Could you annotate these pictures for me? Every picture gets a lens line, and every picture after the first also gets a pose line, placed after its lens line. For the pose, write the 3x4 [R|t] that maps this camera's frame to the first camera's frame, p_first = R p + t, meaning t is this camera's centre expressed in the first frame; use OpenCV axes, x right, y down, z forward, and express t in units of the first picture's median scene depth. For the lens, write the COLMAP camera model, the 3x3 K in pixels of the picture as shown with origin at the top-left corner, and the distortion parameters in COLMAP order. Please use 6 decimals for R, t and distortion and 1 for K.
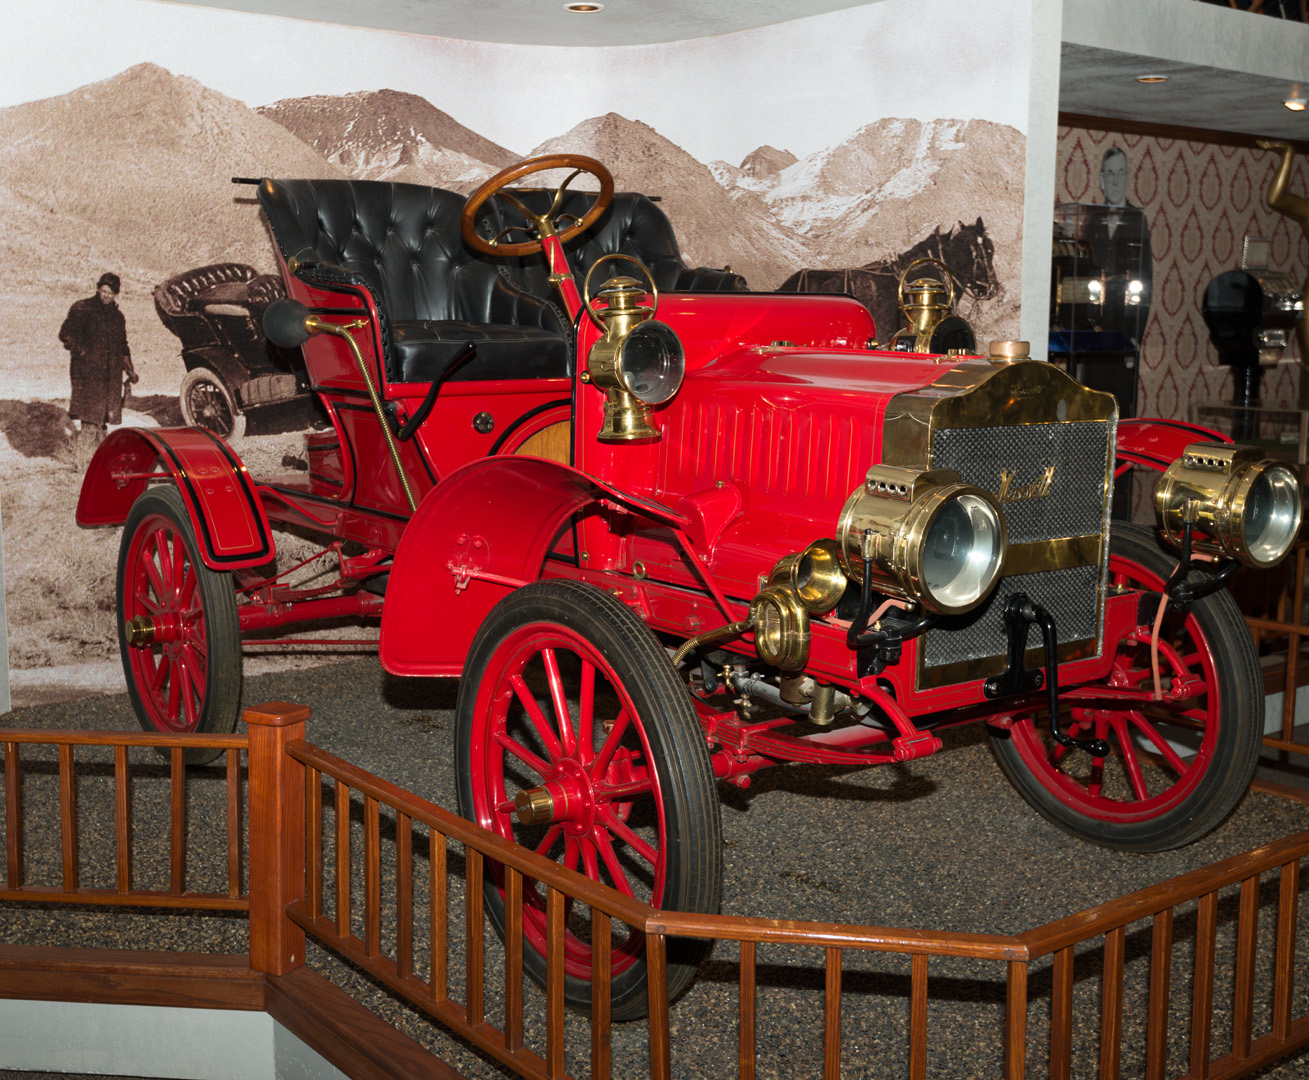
lens RADIAL K [[1707.3, 0, 654.4], [0, 1707.3, 541.0], [0, 0, 1]] dist [0.054170, 0.000000]
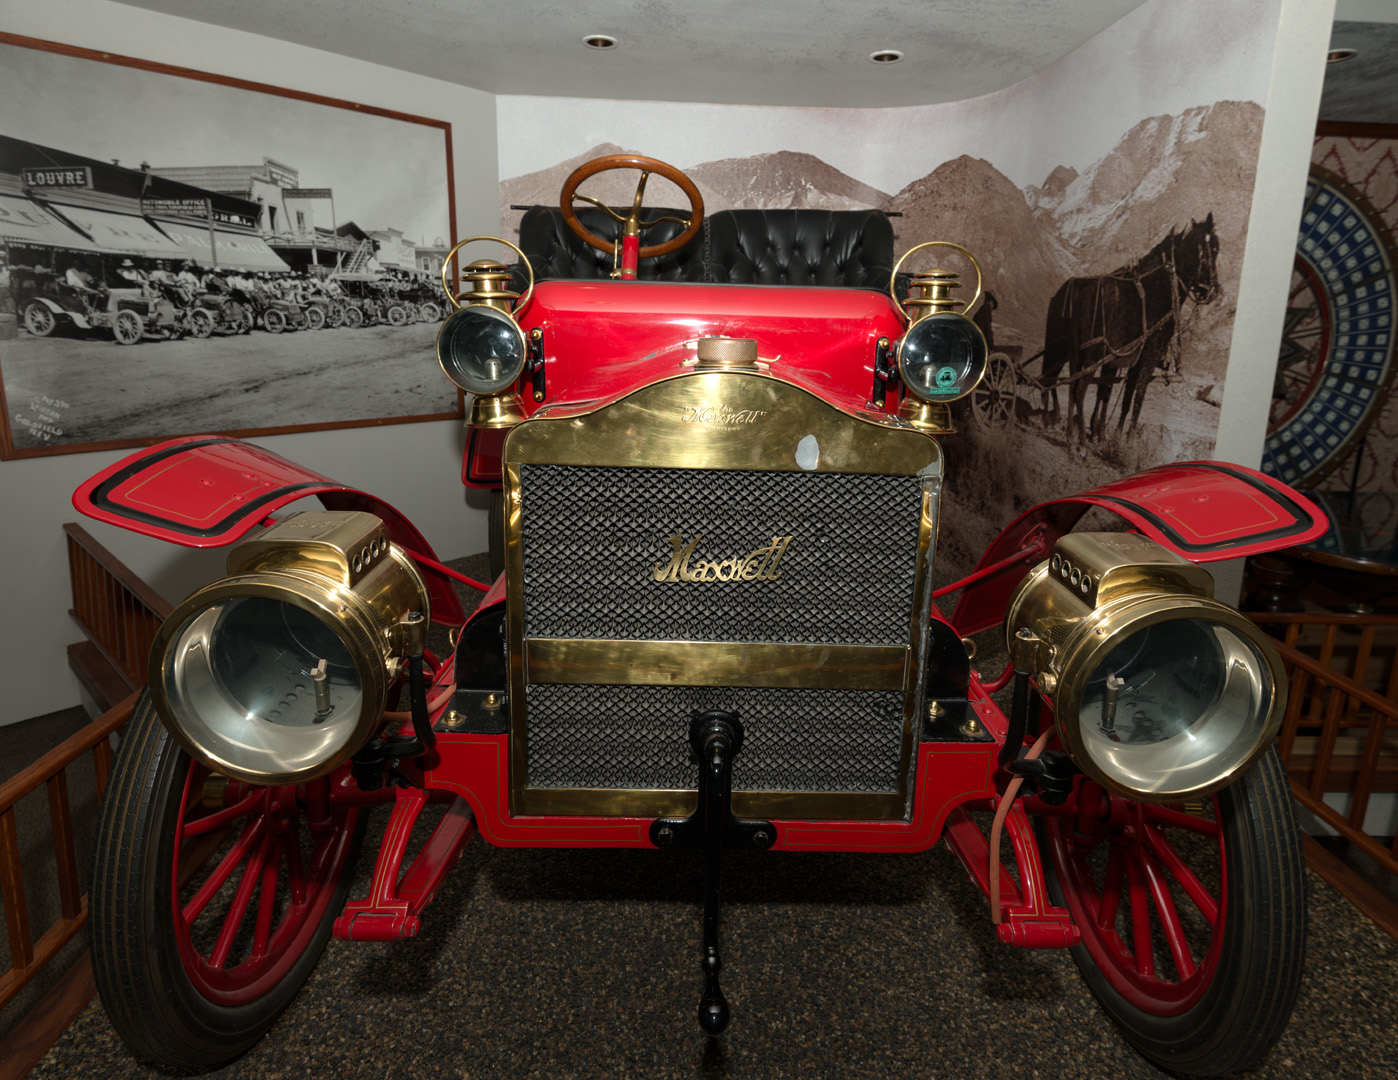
lens RADIAL K [[836.2, 0, 702.3], [0, 836.2, 500.3], [0, 0, 1]] dist [0.002810, -0.001034]
pose [[0.814066, 0.134642, -0.564950, 0.234073], [-0.091386, 0.990334, 0.104339, -0.056796], [0.573538, -0.033311, 0.818502, 0.458898]]
